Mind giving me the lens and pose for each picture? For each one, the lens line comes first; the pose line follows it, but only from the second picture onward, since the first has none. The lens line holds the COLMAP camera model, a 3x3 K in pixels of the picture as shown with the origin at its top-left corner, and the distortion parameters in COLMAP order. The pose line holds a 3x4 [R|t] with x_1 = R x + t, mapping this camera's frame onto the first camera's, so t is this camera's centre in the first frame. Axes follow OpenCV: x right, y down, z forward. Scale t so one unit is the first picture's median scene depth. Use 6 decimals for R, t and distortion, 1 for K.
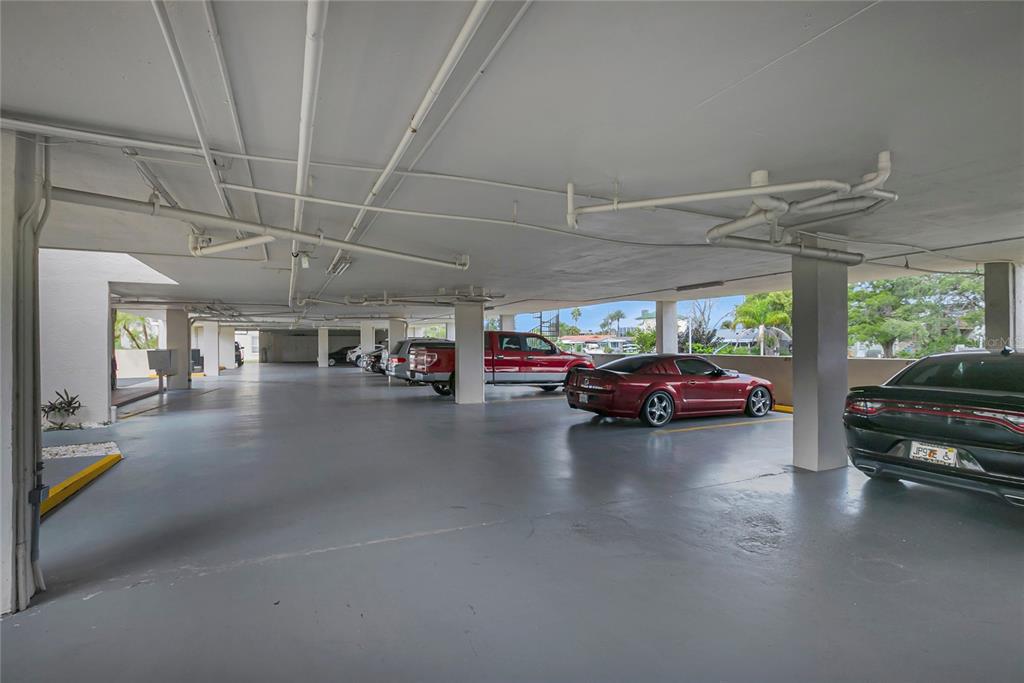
lens RADIAL K [[478.5, 0, 509.9], [0, 478.5, 346.2], [0, 0, 1]] dist [-0.019980, 0.000632]
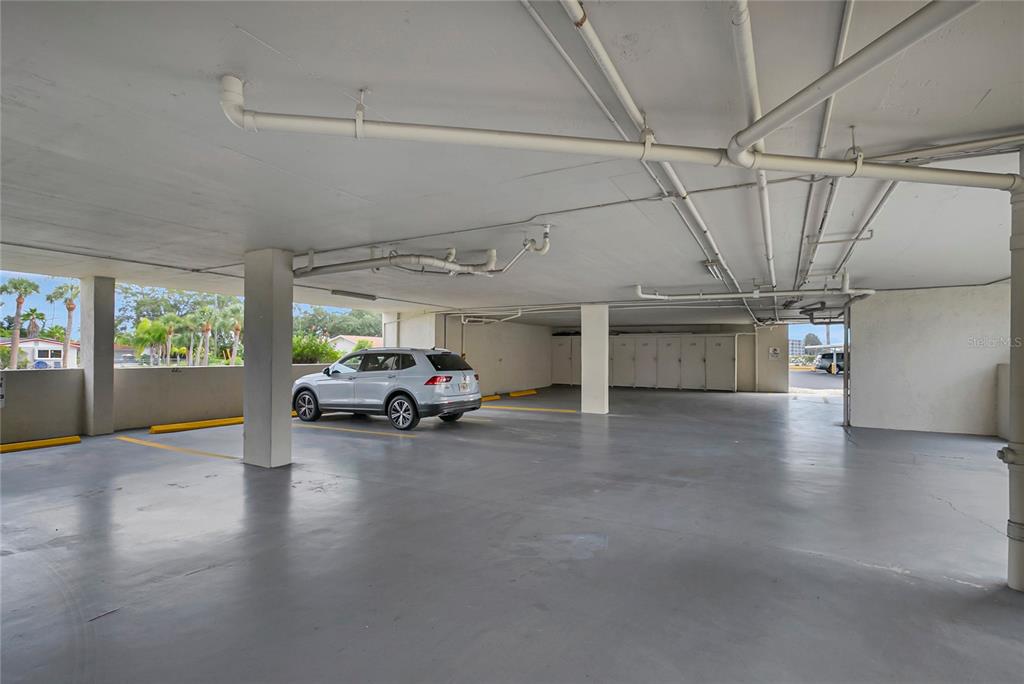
lens RADIAL K [[486.8, 0, 512.1], [0, 486.8, 353.8], [0, 0, 1]] dist [0.000143, 0.000013]
pose [[-0.591139, 0.006499, 0.806543, -0.554725], [0.002182, 0.999977, -0.006458, 0.006341], [-0.806567, -0.002058, -0.591140, 1.188523]]
